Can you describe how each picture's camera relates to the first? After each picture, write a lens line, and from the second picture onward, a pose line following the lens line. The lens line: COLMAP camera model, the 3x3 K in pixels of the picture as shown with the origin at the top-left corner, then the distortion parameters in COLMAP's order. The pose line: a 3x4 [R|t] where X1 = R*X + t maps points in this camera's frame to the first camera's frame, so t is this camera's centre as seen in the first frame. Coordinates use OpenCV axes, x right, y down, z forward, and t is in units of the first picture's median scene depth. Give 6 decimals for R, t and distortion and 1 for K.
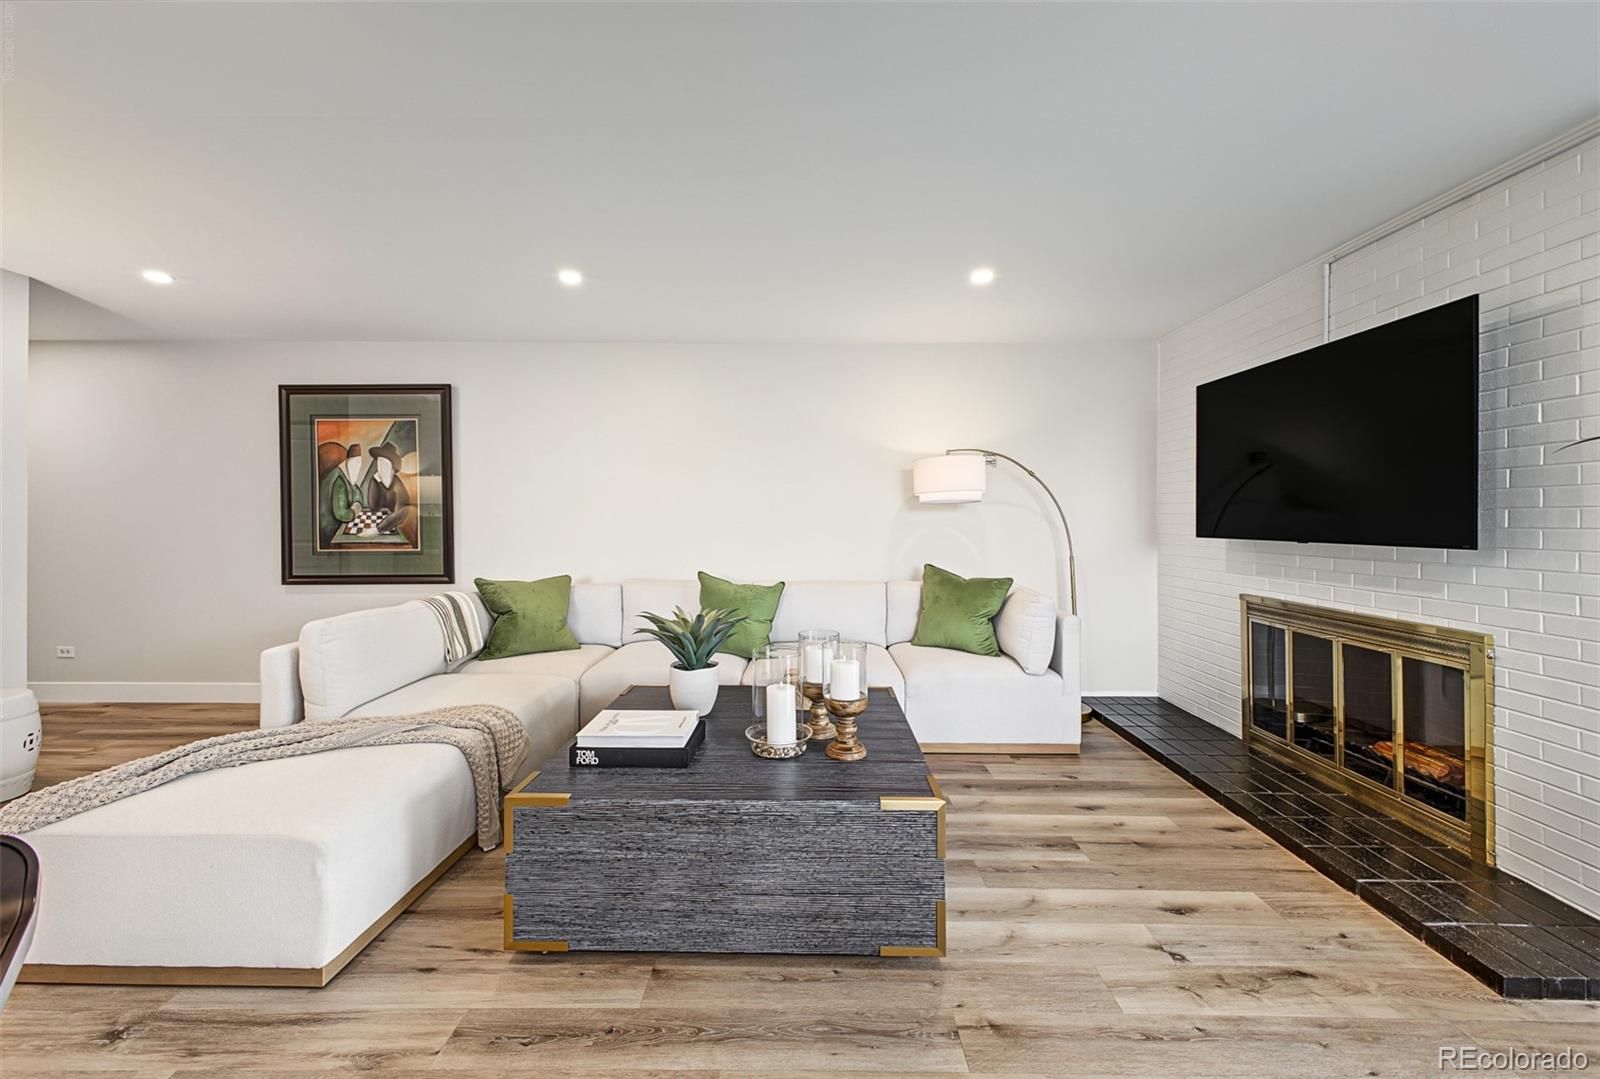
lens RADIAL K [[639.3, 0, 789.3], [0, 639.3, 522.2], [0, 0, 1]] dist [0.018640, -0.004508]
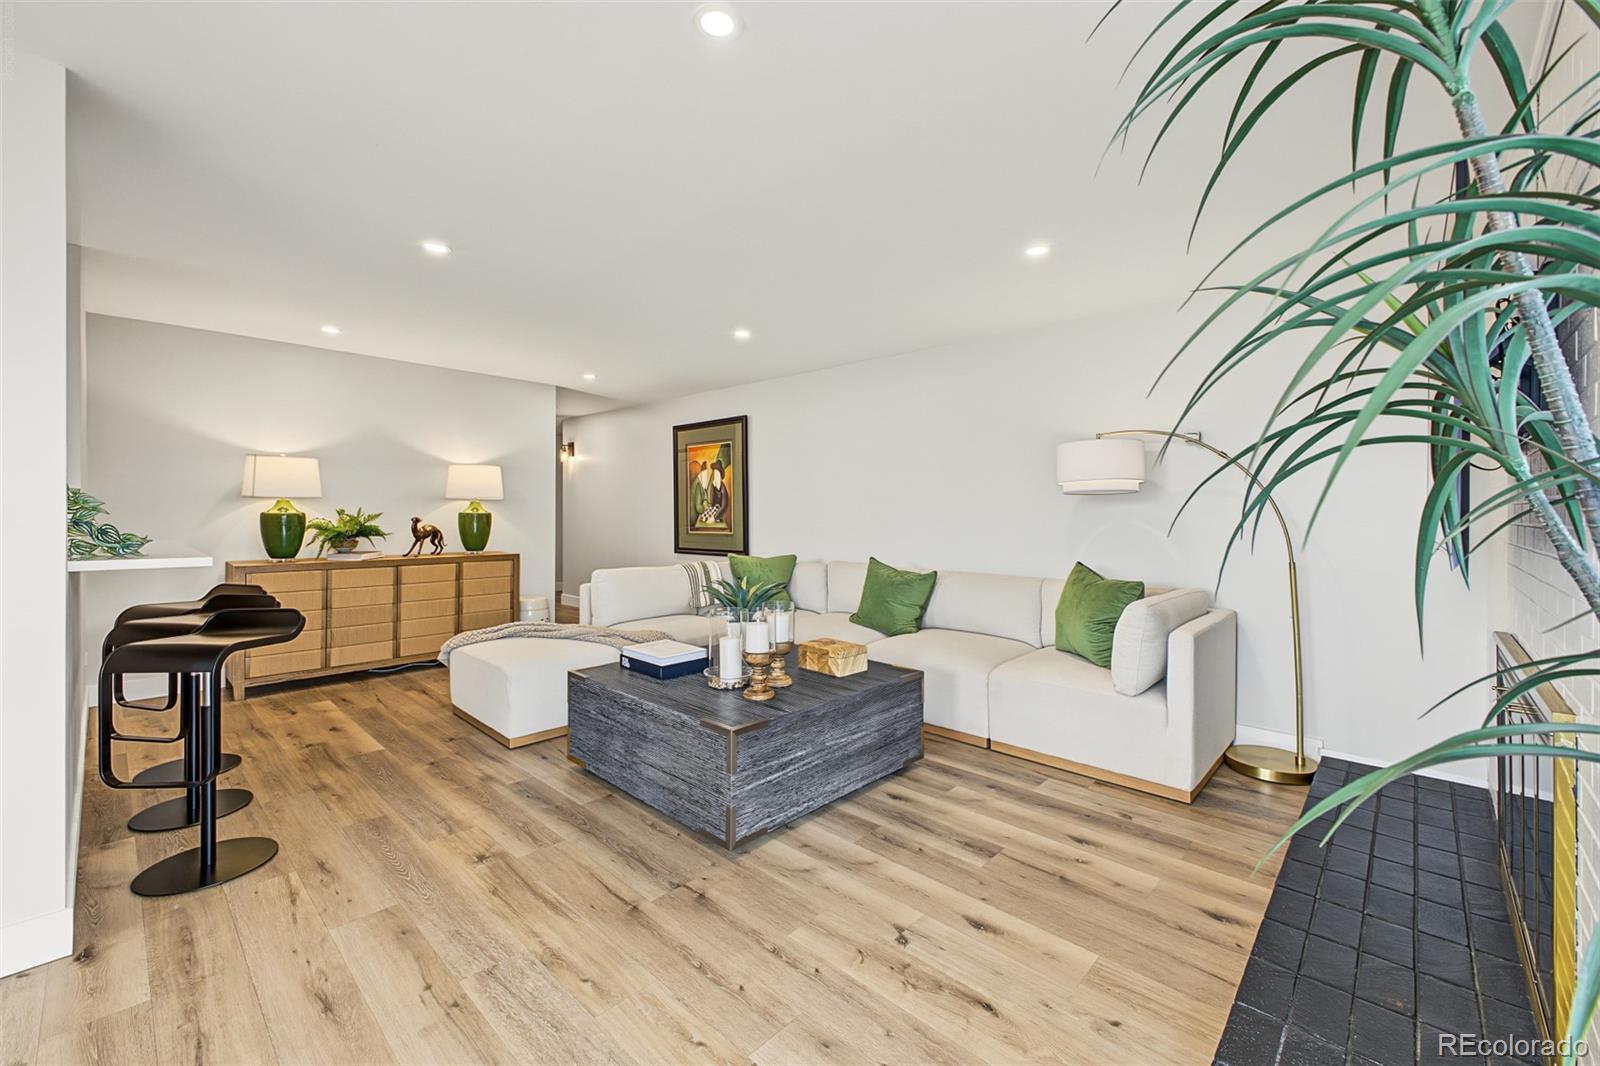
lens RADIAL K [[639.3, 0, 806.1], [0, 639.3, 514.6], [0, 0, 1]] dist [0.018640, -0.004508]
pose [[0.741695, 0.003794, -0.670727, 0.657213], [-0.006594, 0.999977, -0.001635, 0.003581], [0.670705, 0.005635, 0.741703, 0.082263]]
